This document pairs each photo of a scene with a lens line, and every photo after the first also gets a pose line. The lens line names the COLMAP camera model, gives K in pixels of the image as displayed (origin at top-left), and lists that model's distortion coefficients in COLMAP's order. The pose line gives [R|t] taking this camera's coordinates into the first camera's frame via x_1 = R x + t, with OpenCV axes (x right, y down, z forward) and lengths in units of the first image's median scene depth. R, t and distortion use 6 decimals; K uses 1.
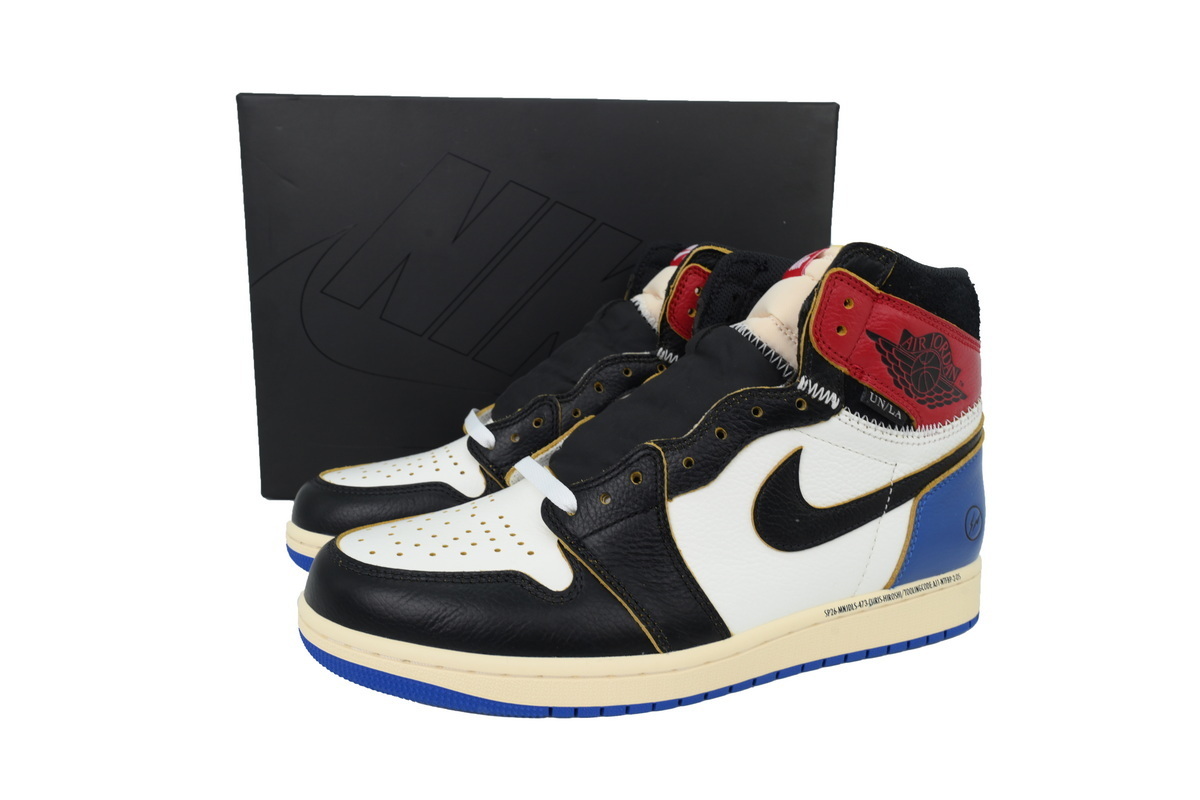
lens RADIAL K [[858.7, 0, 601.2], [0, 858.7, 399.4], [0, 0, 1]] dist [0.004447, -0.005860]
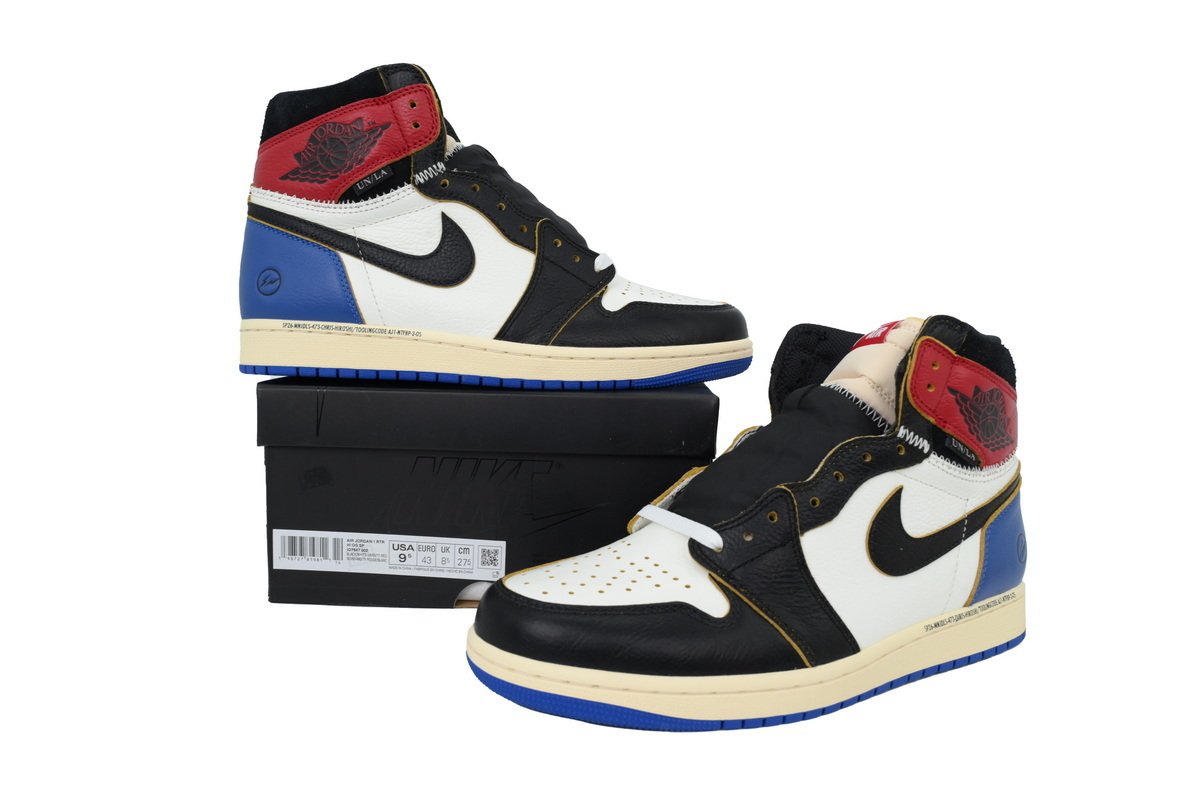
lens RADIAL K [[858.7, 0, 600.2], [0, 858.7, 395.6], [0, 0, 1]] dist [0.004447, -0.005860]
pose [[0.991398, -0.018302, 0.129592, -0.330797], [0.029722, 0.995787, -0.086741, 0.021674], [-0.127459, 0.089847, 0.987766, -0.130417]]
